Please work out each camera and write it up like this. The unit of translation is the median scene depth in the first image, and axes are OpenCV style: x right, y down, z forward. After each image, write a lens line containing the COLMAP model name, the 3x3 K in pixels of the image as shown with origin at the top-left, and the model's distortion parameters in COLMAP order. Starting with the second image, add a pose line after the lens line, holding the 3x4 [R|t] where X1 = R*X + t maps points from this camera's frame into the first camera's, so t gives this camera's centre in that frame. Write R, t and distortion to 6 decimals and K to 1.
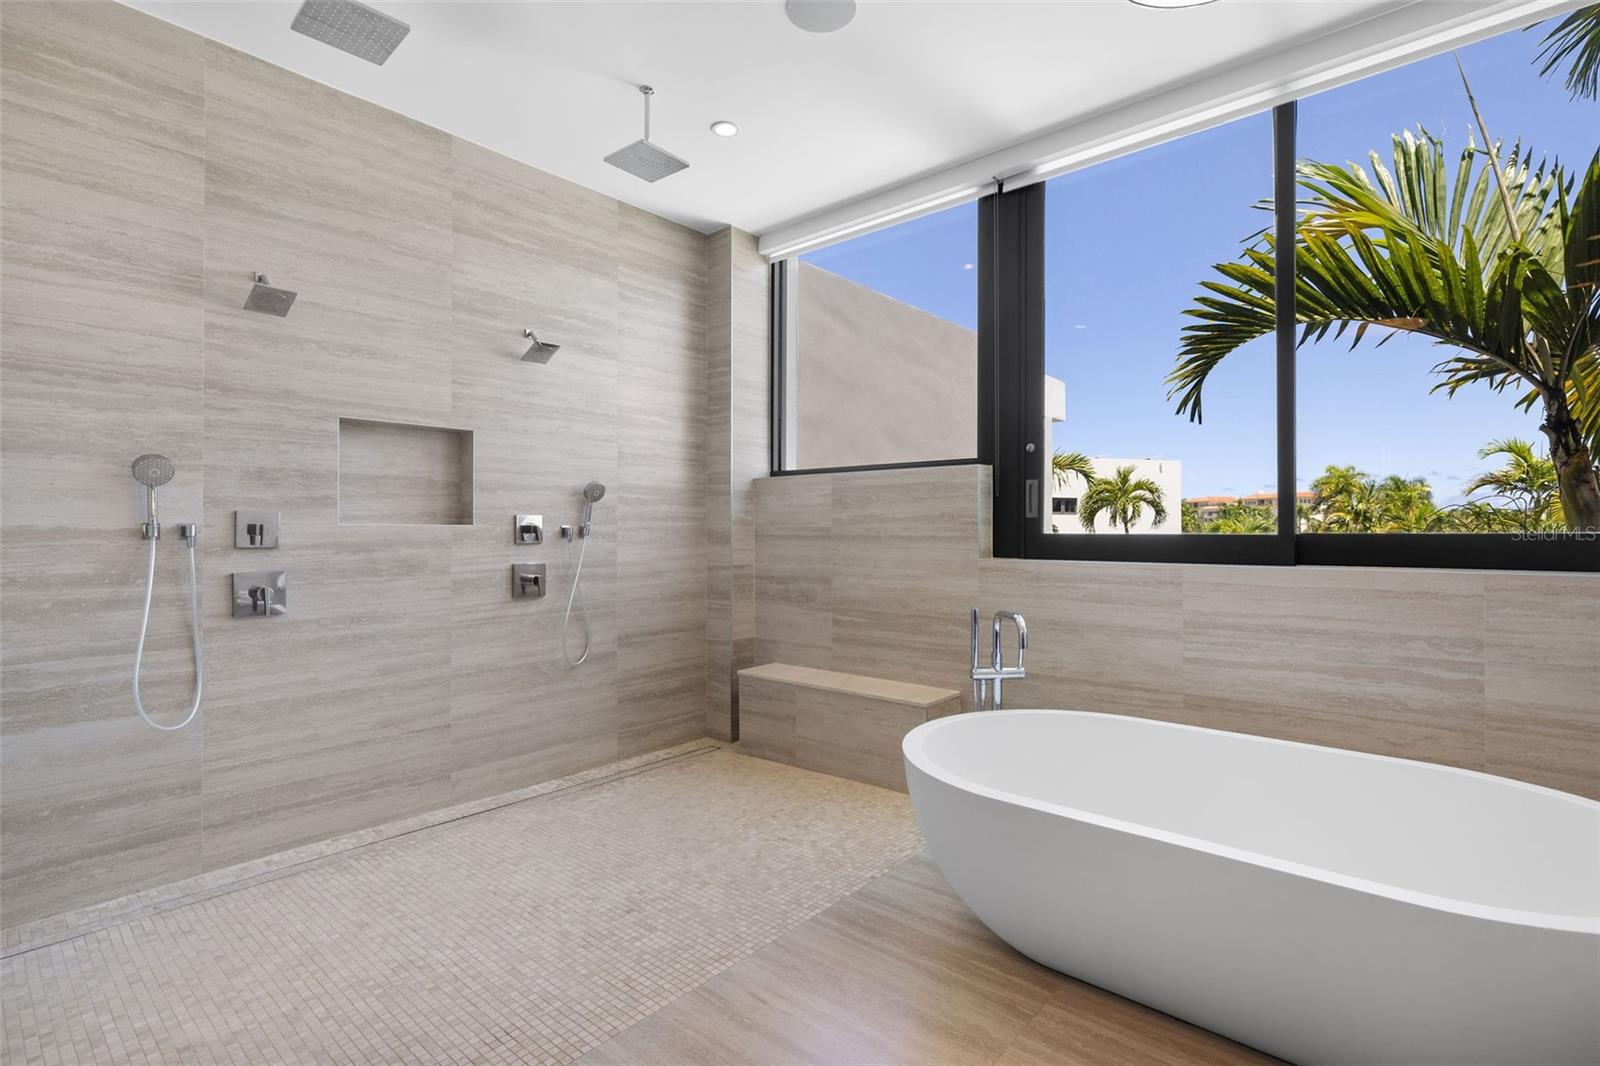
lens RADIAL K [[752.8, 0, 805.3], [0, 752.8, 523.7], [0, 0, 1]] dist [-0.008412, 0.000064]
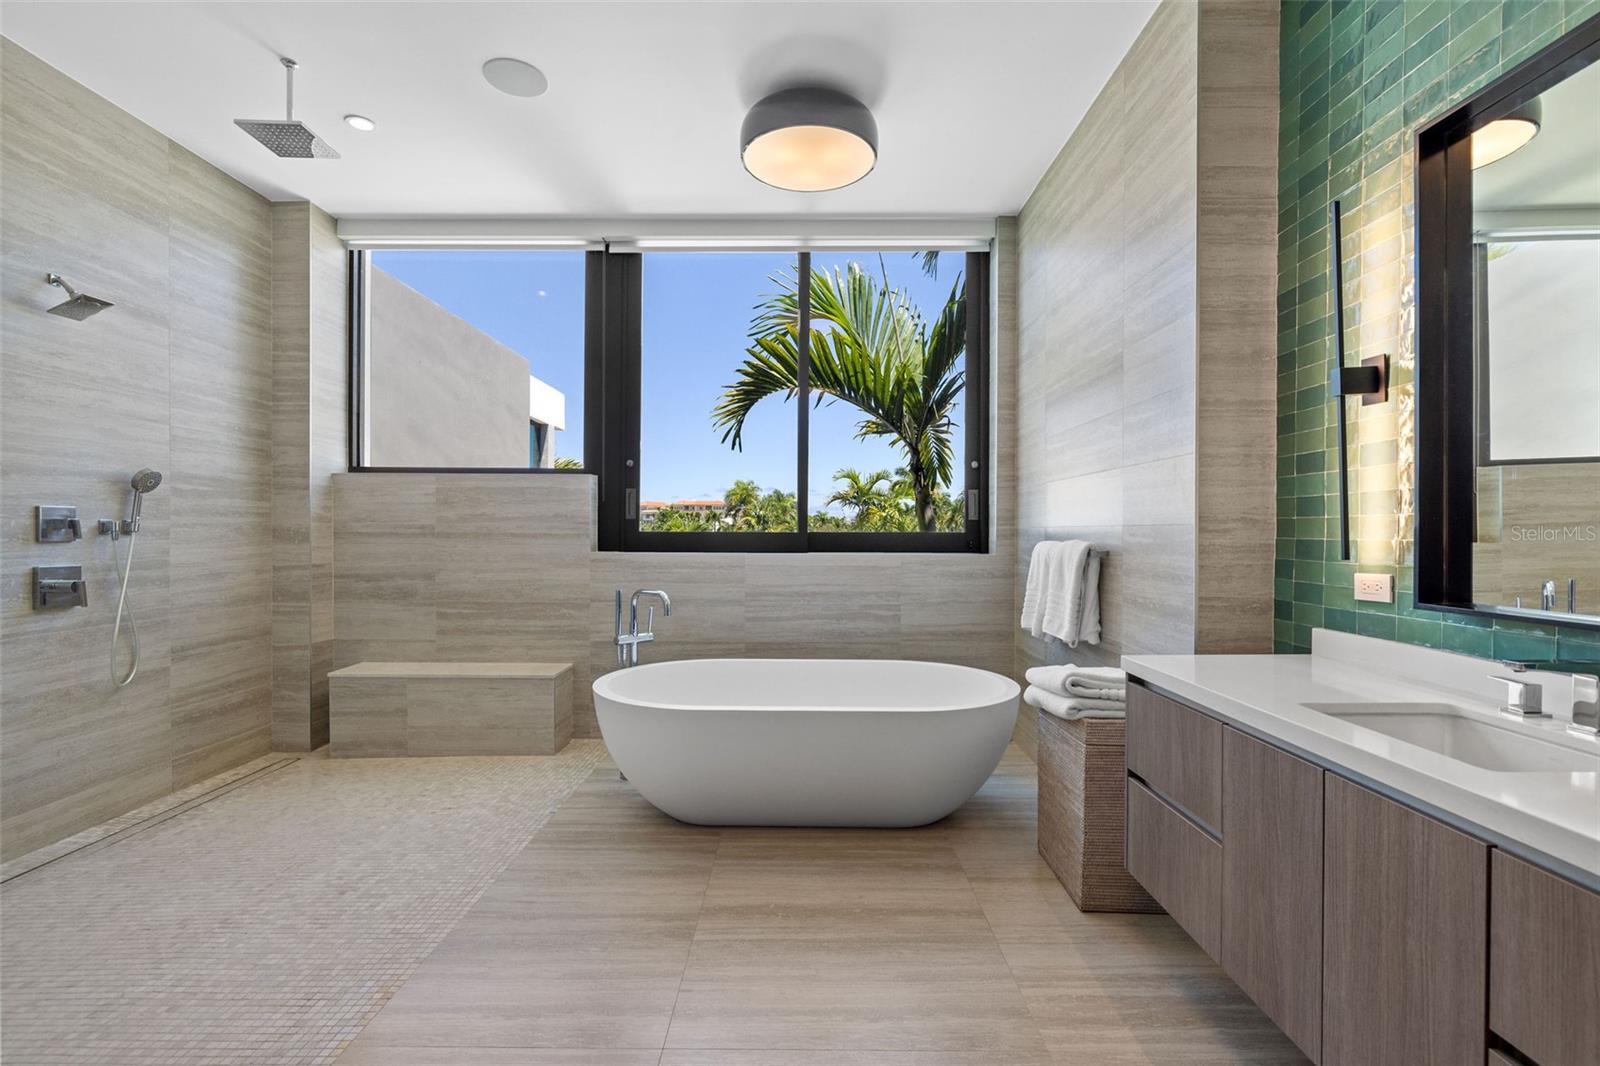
lens RADIAL K [[728.3, 0, 800.2], [0, 728.3, 538.4], [0, 0, 1]] dist [-0.001592, 0.000278]
pose [[0.762669, -0.002289, 0.646786, -0.251420], [-0.010703, 0.999812, 0.016159, 0.001719], [-0.646701, -0.019246, 0.762501, -0.105318]]
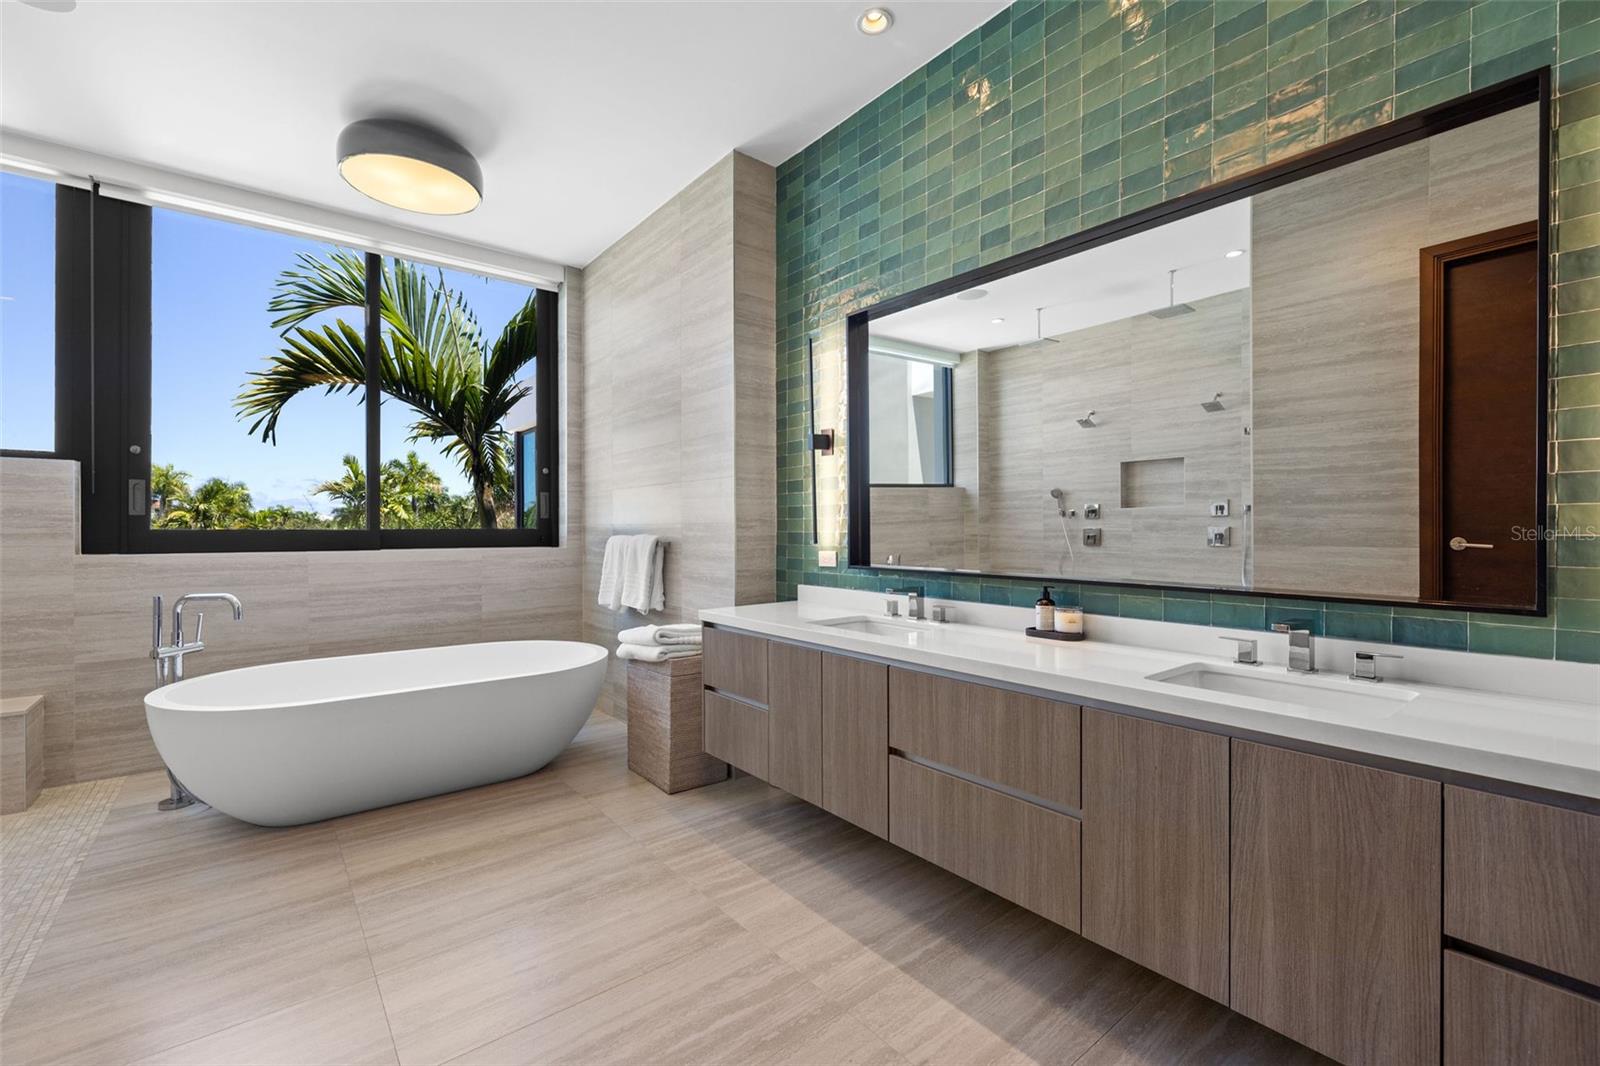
lens RADIAL K [[678.5, 0, 800.0], [0, 678.5, 533.0], [0, 0, 1]] dist [0.000968, -0.000043]
pose [[0.184320, -0.005665, 0.982850, -0.440769], [-0.008637, 0.999935, 0.007383, 0.001901], [-0.982828, -0.009850, 0.184259, -0.098745]]
